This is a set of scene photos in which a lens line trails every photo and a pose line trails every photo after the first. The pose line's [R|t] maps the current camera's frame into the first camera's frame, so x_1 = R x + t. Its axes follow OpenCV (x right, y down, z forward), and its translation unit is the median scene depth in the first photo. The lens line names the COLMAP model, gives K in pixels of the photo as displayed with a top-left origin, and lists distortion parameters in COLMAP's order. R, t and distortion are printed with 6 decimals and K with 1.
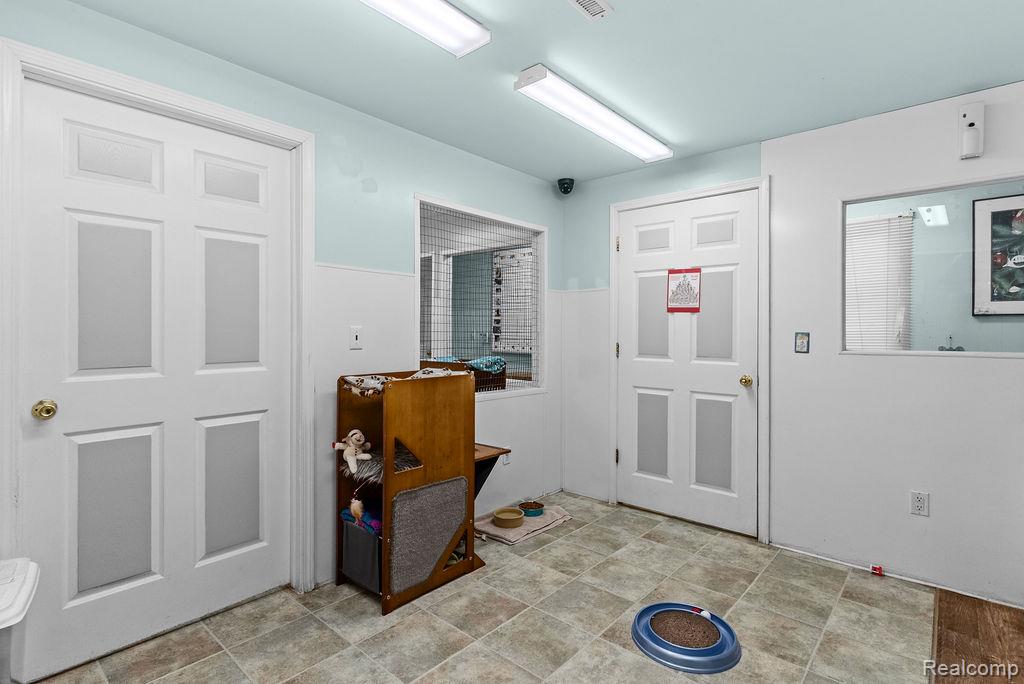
lens RADIAL K [[498.2, 0, 511.5], [0, 498.2, 336.3], [0, 0, 1]] dist [-0.005137, -0.001133]
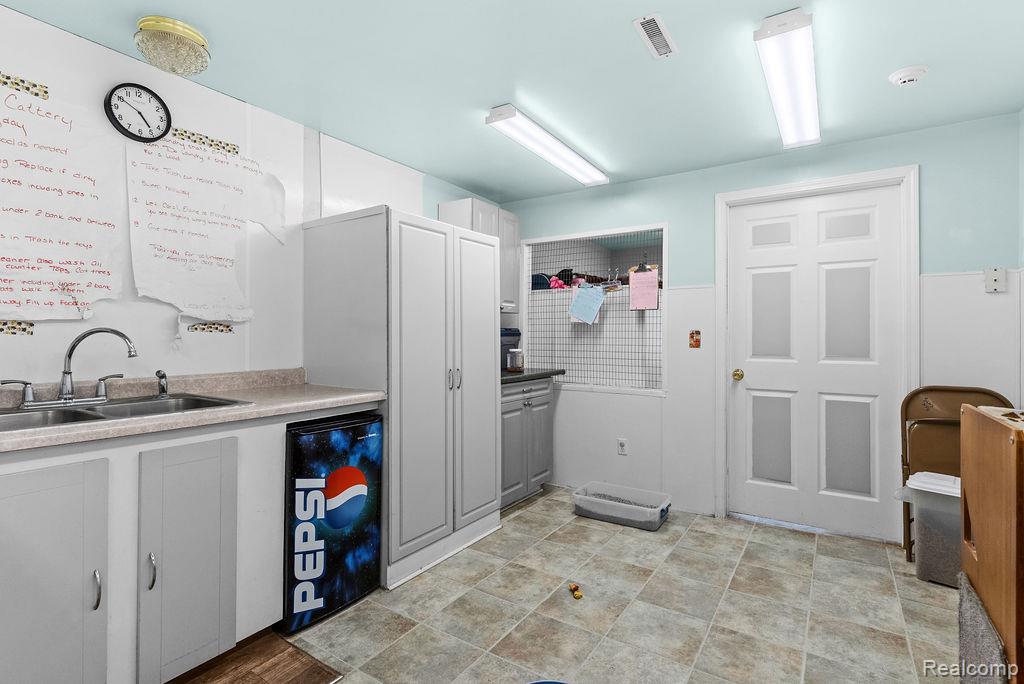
lens RADIAL K [[498.2, 0, 512.3], [0, 498.2, 337.7], [0, 0, 1]] dist [-0.005137, -0.001133]
pose [[-0.989006, -0.006726, -0.147723, 0.627213], [-0.007963, 0.999938, 0.007781, -0.000434], [0.147662, 0.008872, -0.988998, 1.893952]]
